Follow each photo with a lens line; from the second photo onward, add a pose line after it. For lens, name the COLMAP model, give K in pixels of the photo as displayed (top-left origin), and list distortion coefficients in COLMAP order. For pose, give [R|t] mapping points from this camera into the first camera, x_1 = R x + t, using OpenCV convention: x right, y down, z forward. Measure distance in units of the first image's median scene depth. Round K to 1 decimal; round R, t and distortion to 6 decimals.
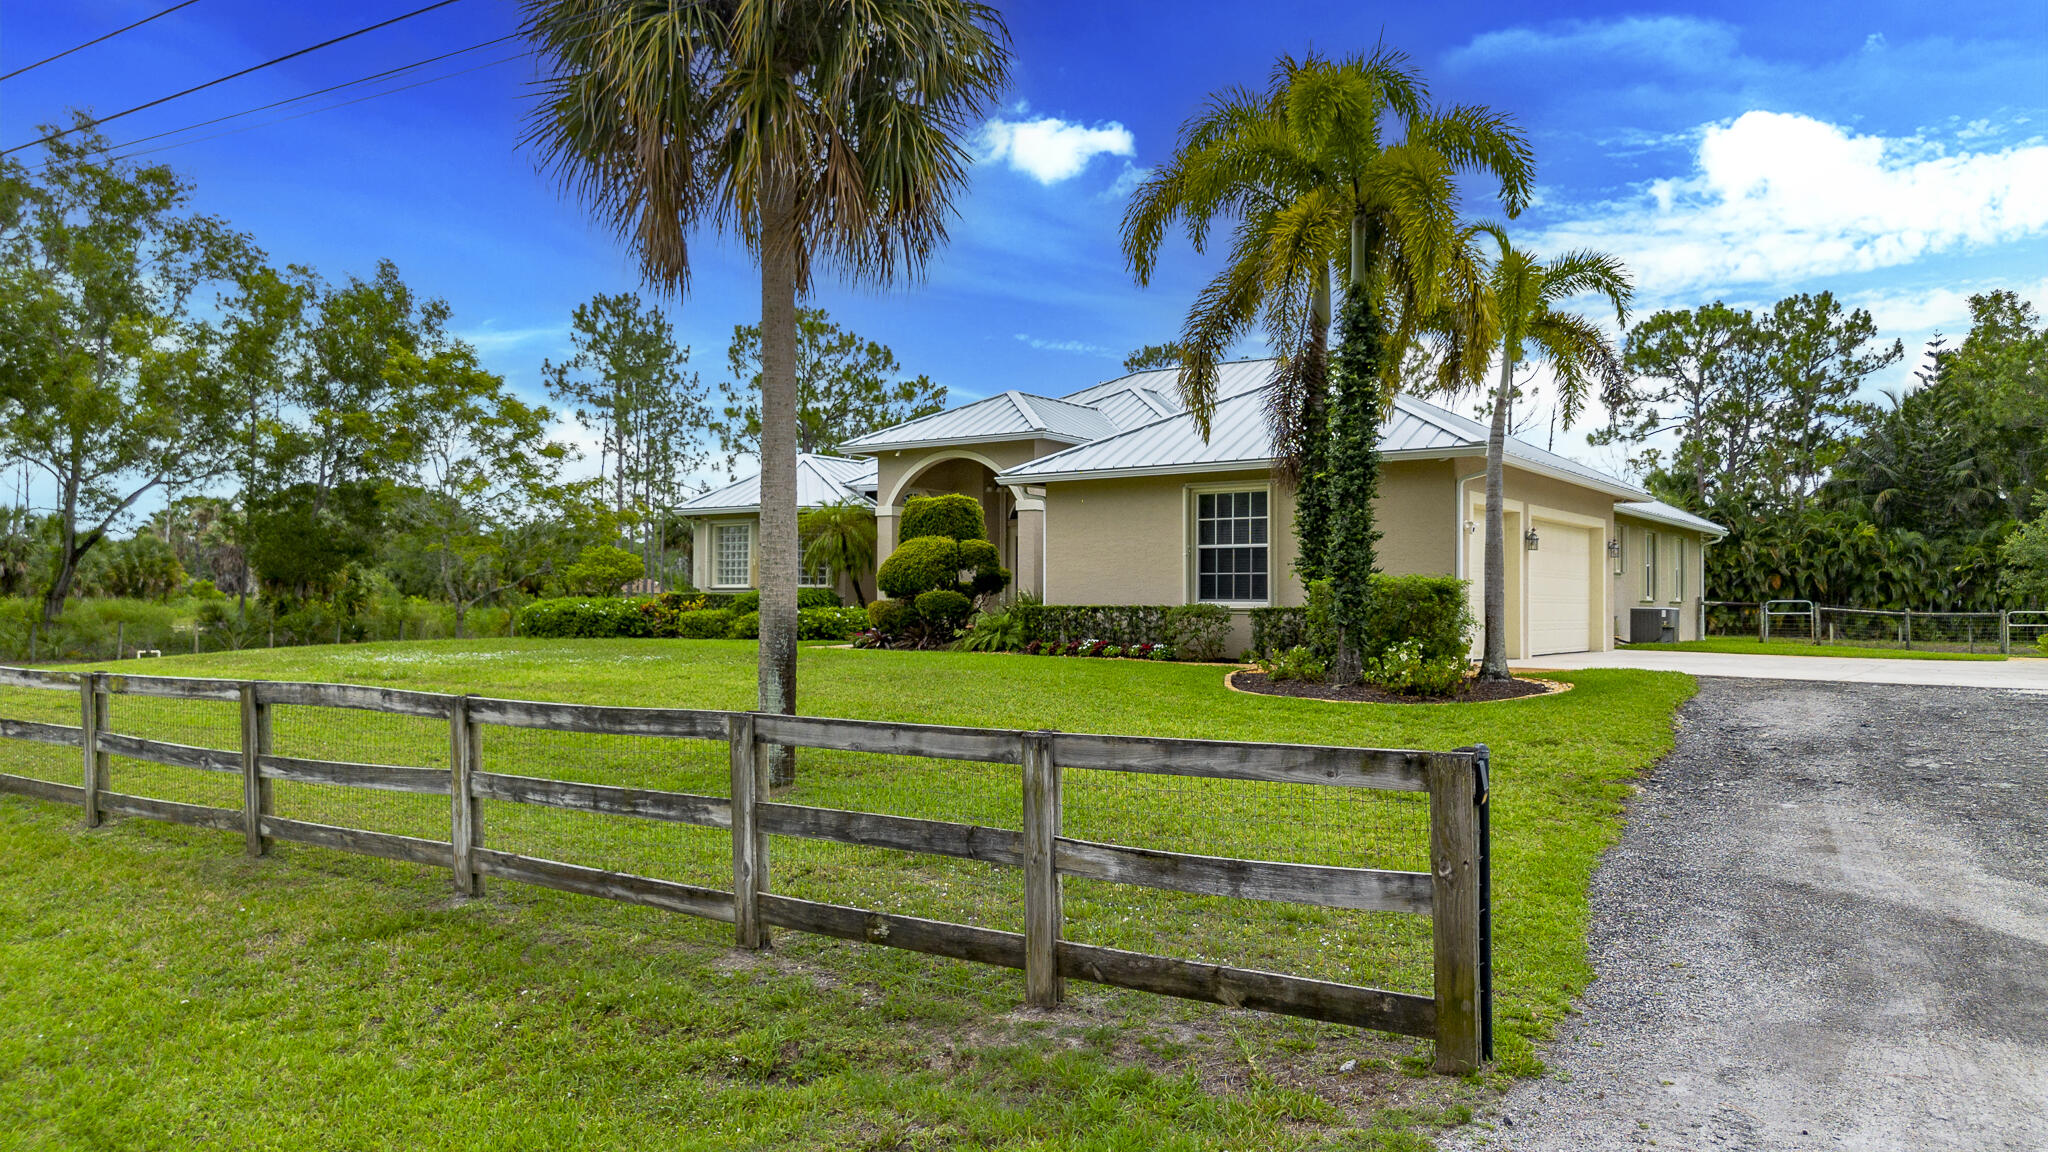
lens RADIAL K [[1462.8, 0, 1022.6], [0, 1462.8, 558.5], [0, 0, 1]] dist [0.068987, -0.067411]
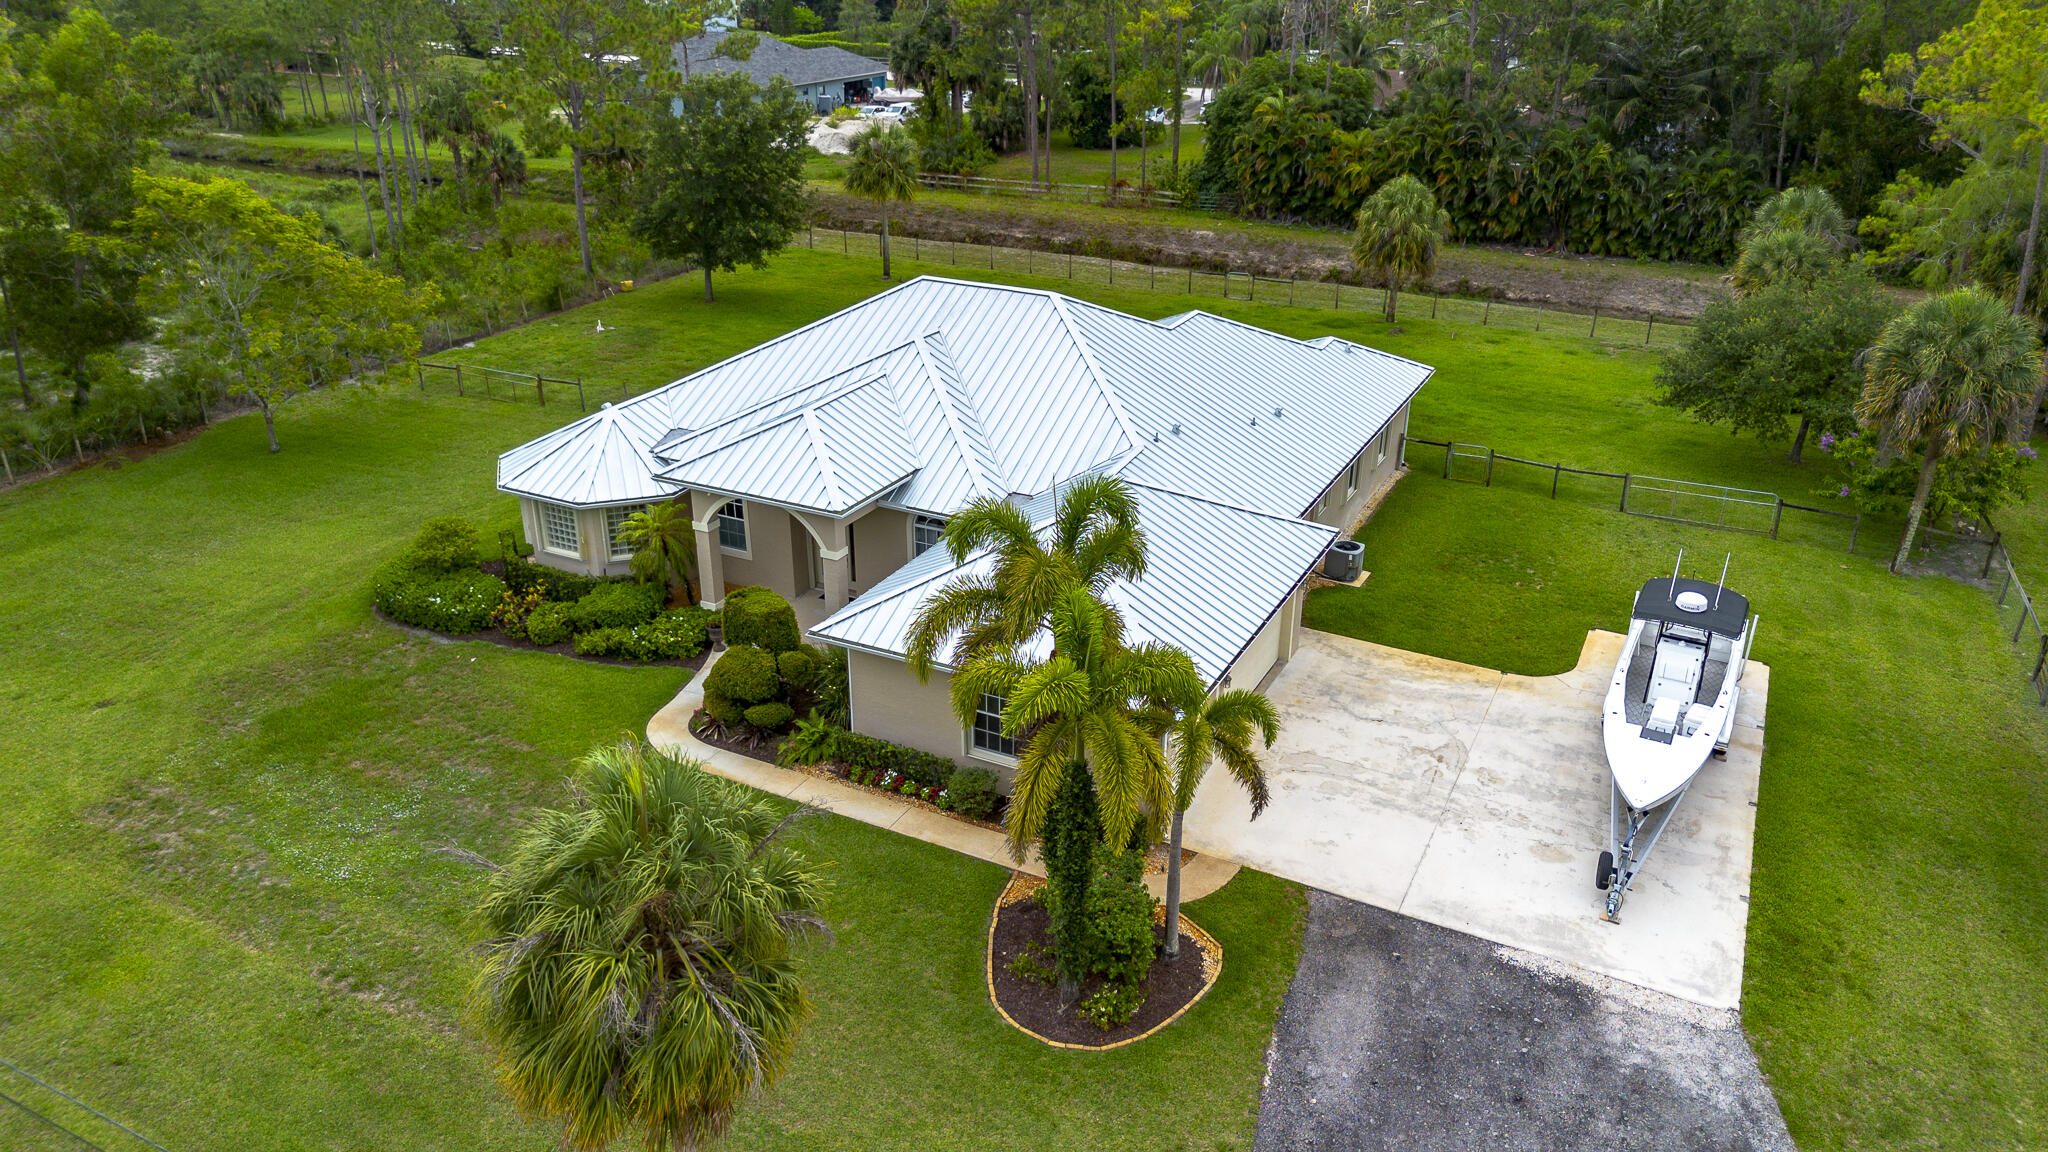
lens RADIAL K [[1462.8, 0, 1020.1], [0, 1462.8, 573.7], [0, 0, 1]] dist [0.068987, -0.067411]
pose [[0.990781, -0.056689, 0.123041, 0.003496], [-0.002767, 0.899582, 0.436744, -0.213575], [-0.135444, -0.433058, 0.891132, -0.028788]]
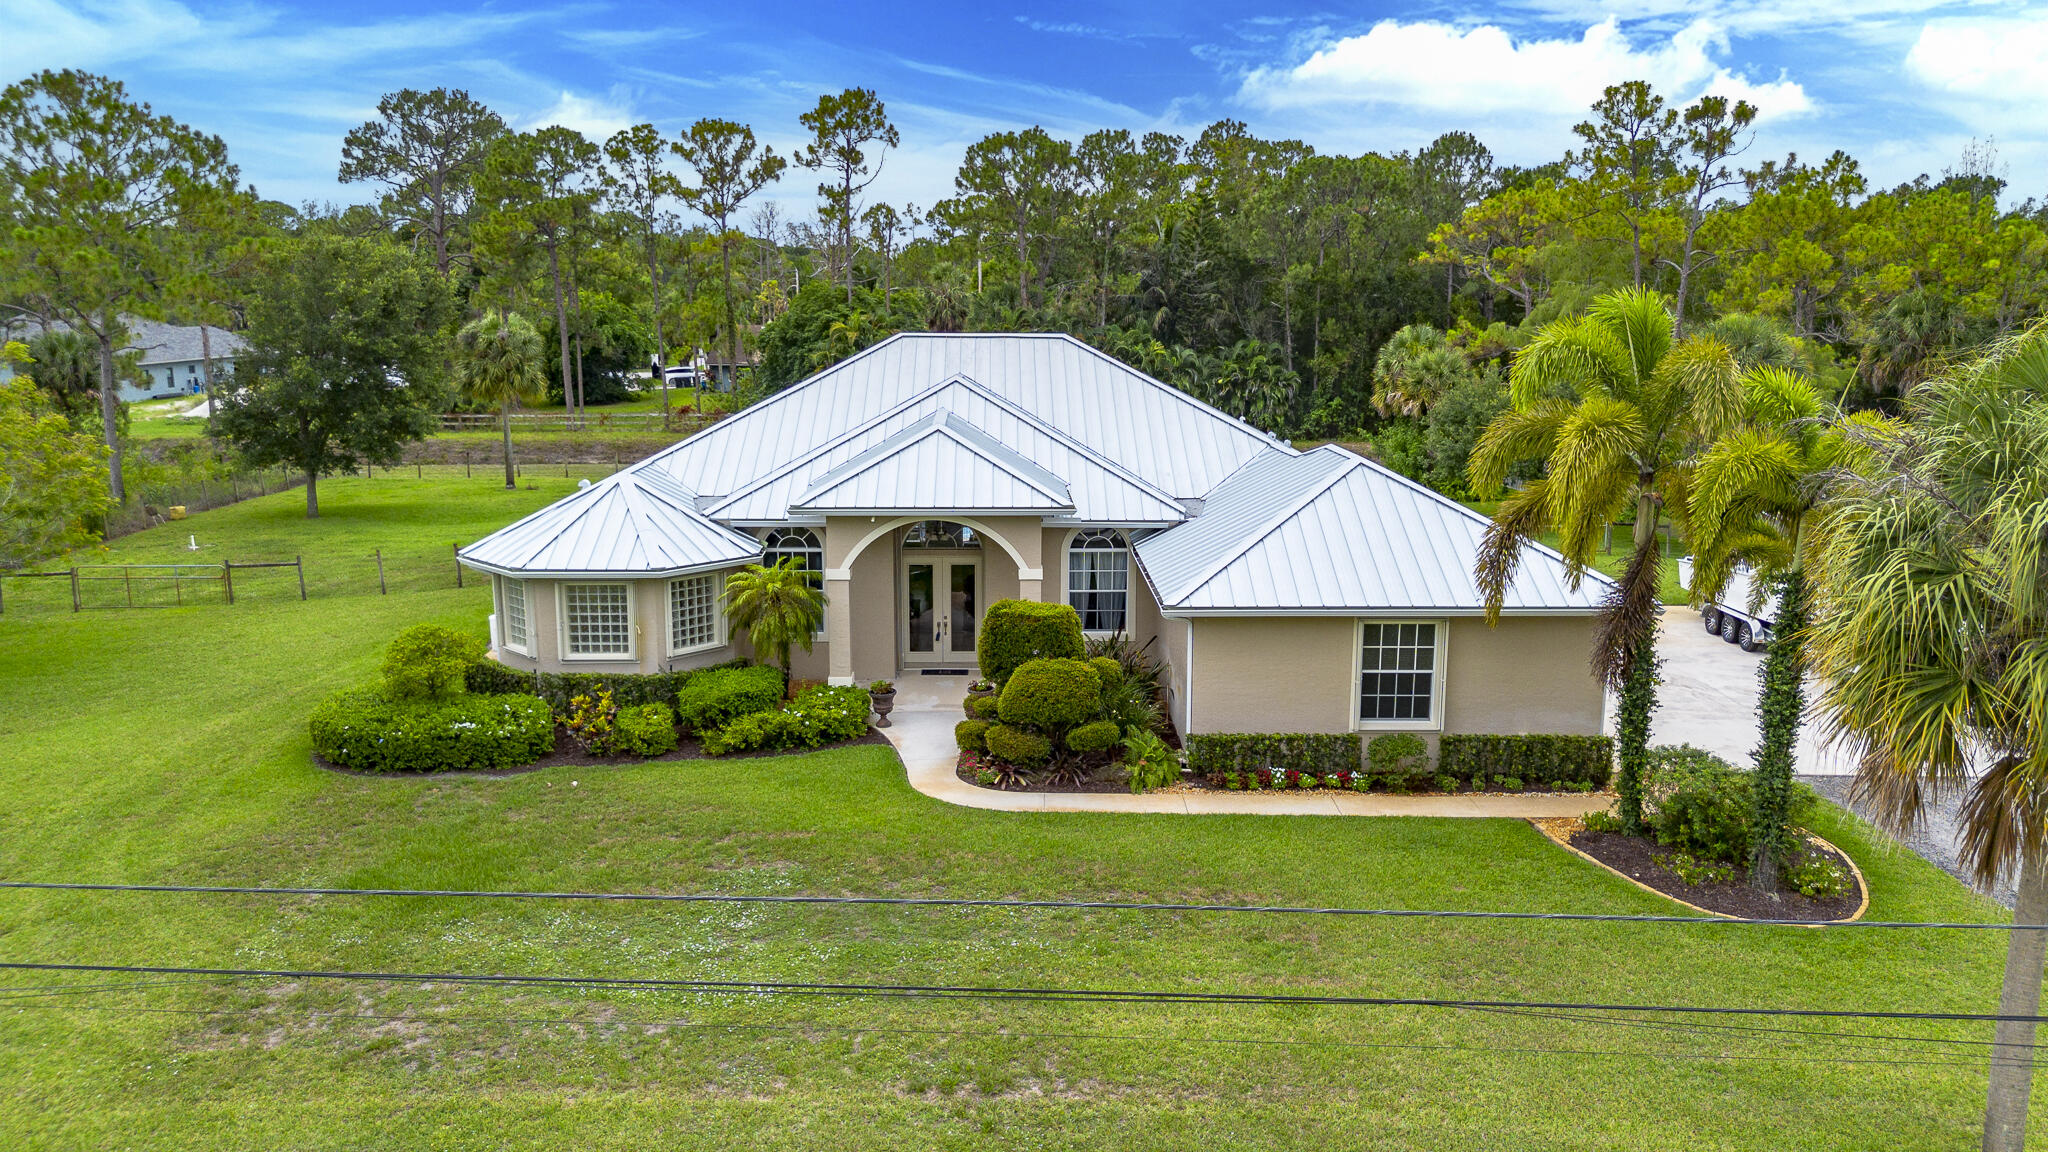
lens RADIAL K [[1462.8, 0, 1030.5], [0, 1462.8, 569.7], [0, 0, 1]] dist [0.068987, -0.067411]
pose [[0.808446, -0.112772, 0.577665, -0.221462], [-0.018430, 0.976141, 0.216356, -0.099159], [-0.588281, -0.185558, 0.787079, 0.096254]]
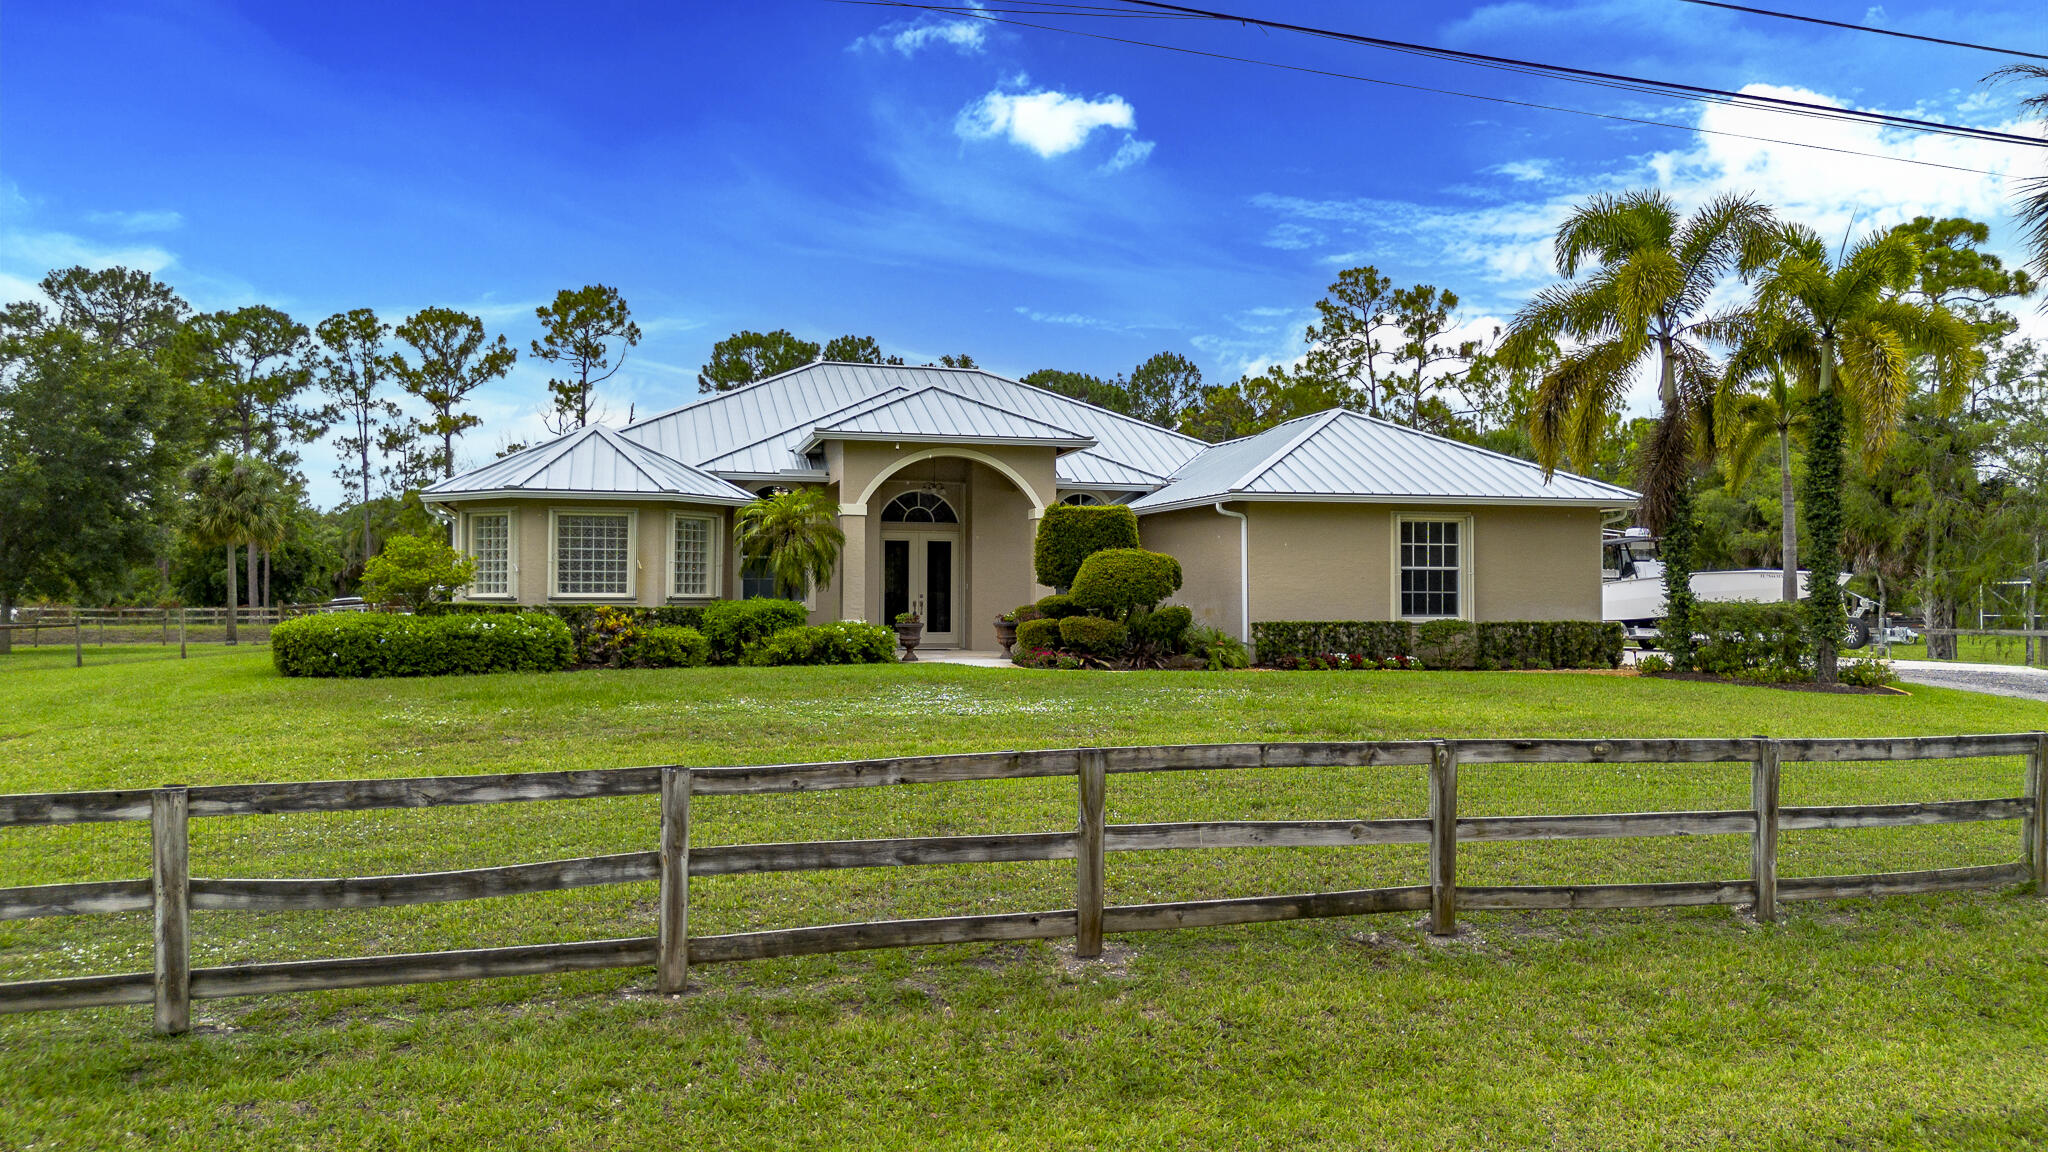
lens RADIAL K [[1462.8, 0, 1032.4], [0, 1462.8, 561.3], [0, 0, 1]] dist [0.068987, -0.067411]
pose [[0.634837, 0.016714, 0.772465, -0.297703], [-0.024824, 0.999691, -0.001229, -0.001505], [-0.772247, -0.018396, 0.635056, 0.157813]]
